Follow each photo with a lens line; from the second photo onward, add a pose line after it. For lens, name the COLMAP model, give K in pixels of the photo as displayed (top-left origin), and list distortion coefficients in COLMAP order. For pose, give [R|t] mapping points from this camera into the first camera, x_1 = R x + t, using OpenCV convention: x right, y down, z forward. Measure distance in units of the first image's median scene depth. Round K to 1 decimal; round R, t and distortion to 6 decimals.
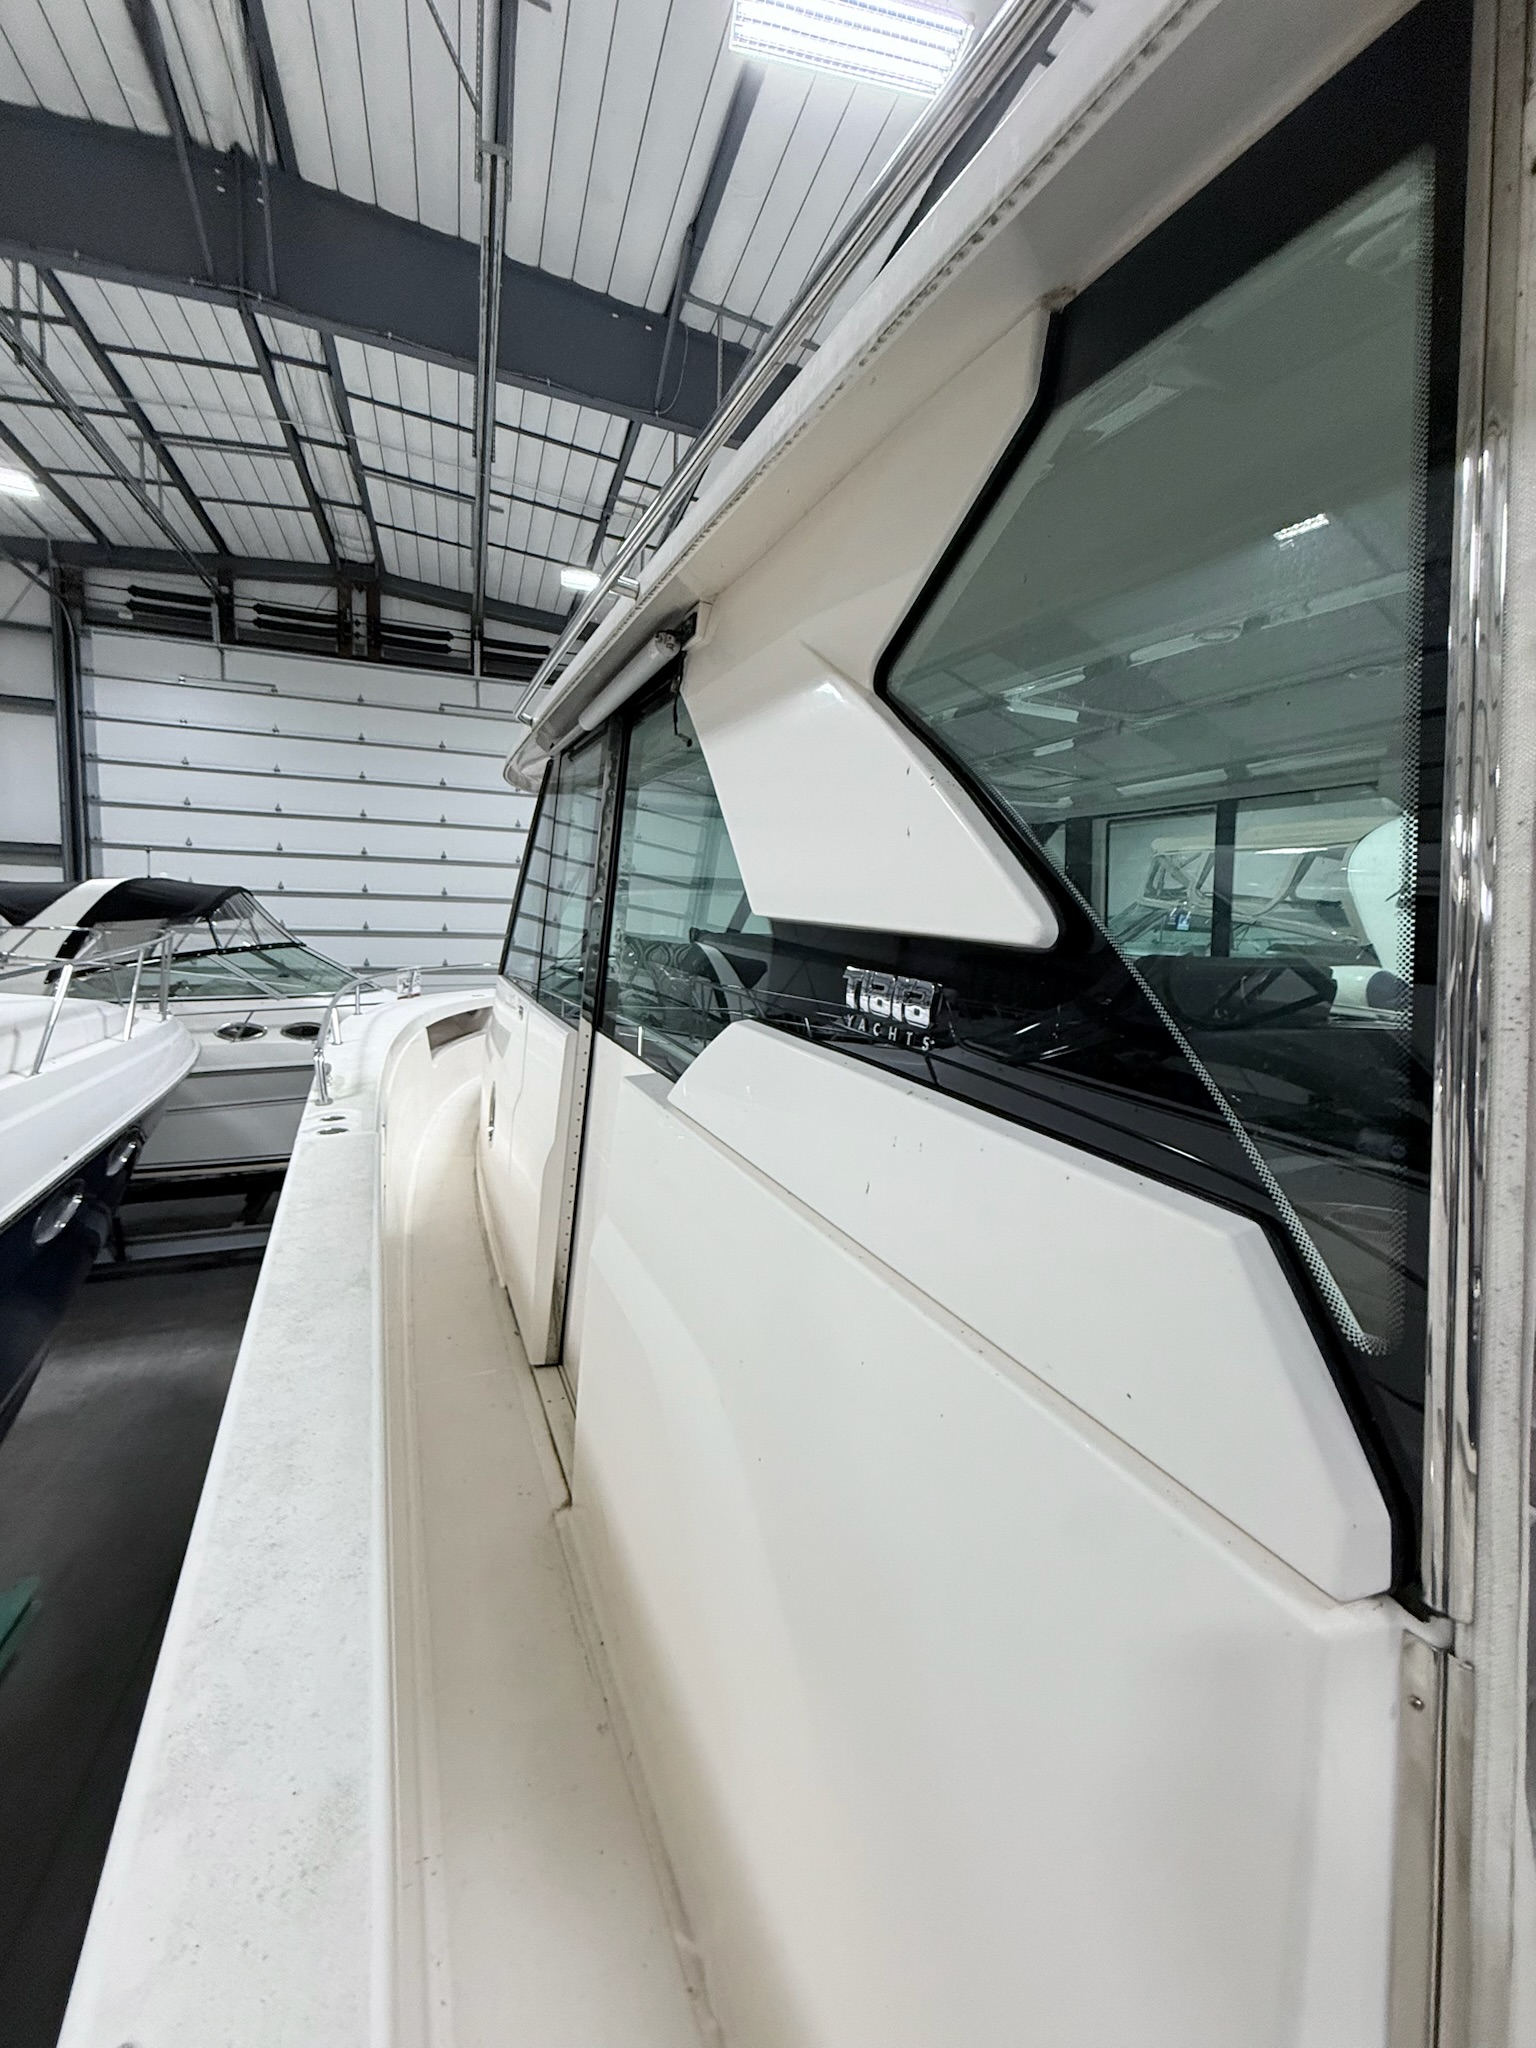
lens RADIAL K [[821.5, 0, 769.4], [0, 821.5, 1021.2], [0, 0, 1]] dist [-0.000525, 0.000480]
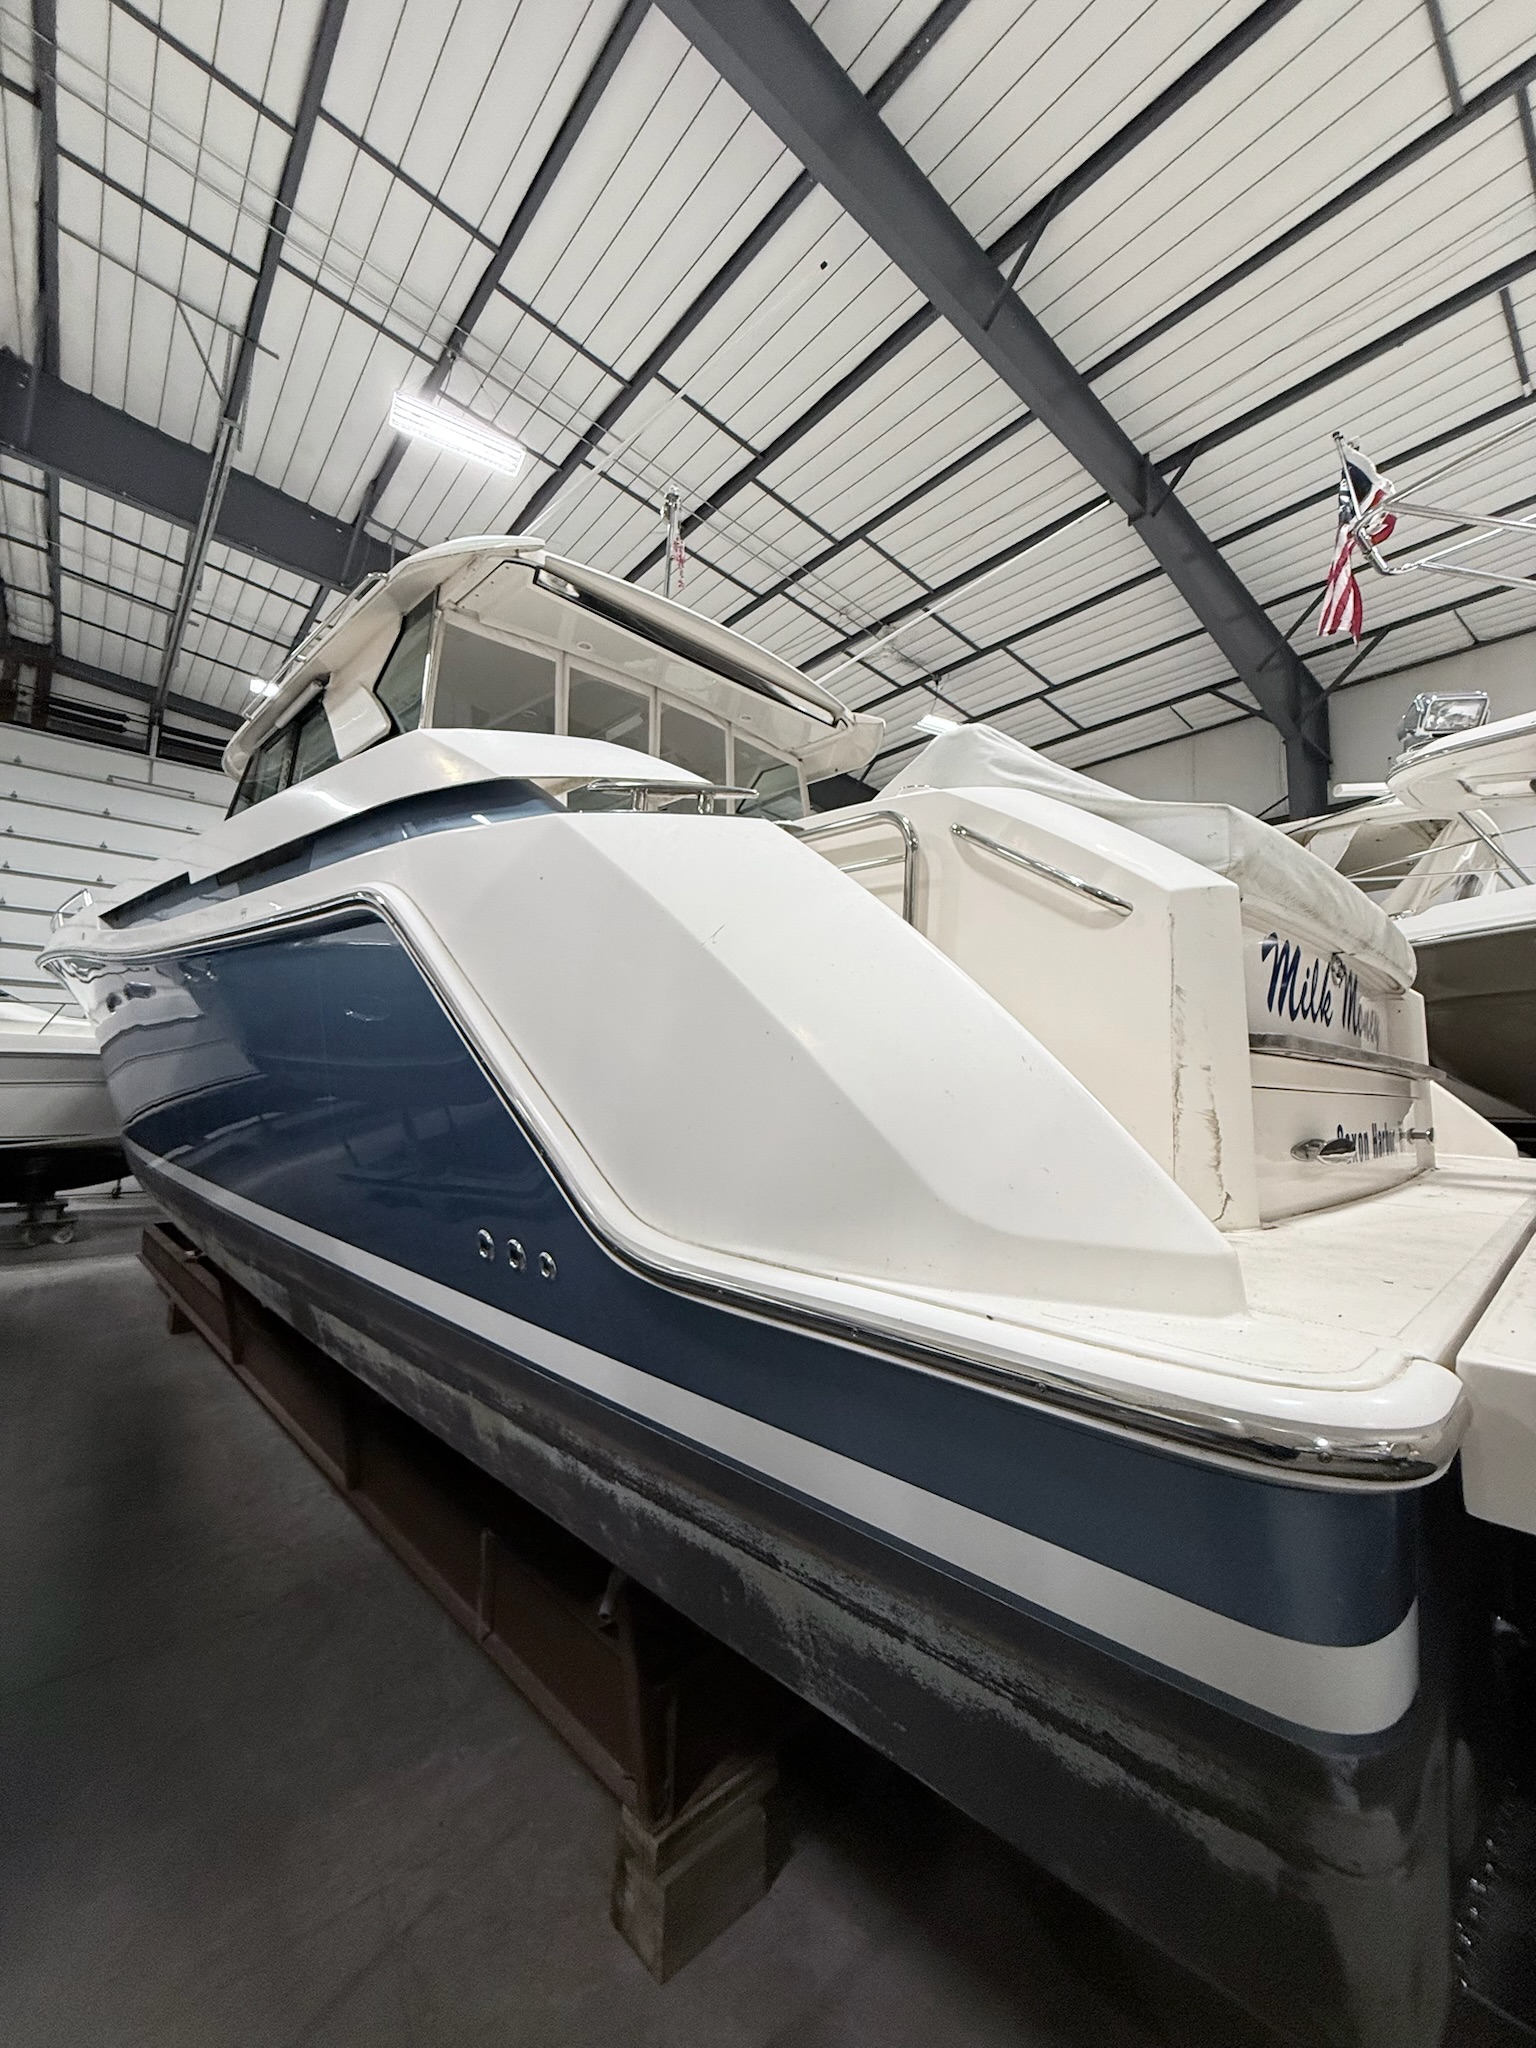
lens RADIAL K [[821.5, 0, 769.8], [0, 821.5, 1018.0], [0, 0, 1]] dist [-0.000525, 0.000480]
pose [[0.937868, 0.028397, 0.345829, 0.062848], [0.035474, 0.983577, -0.176968, 0.197258], [-0.345175, 0.178240, 0.921458, -0.310456]]
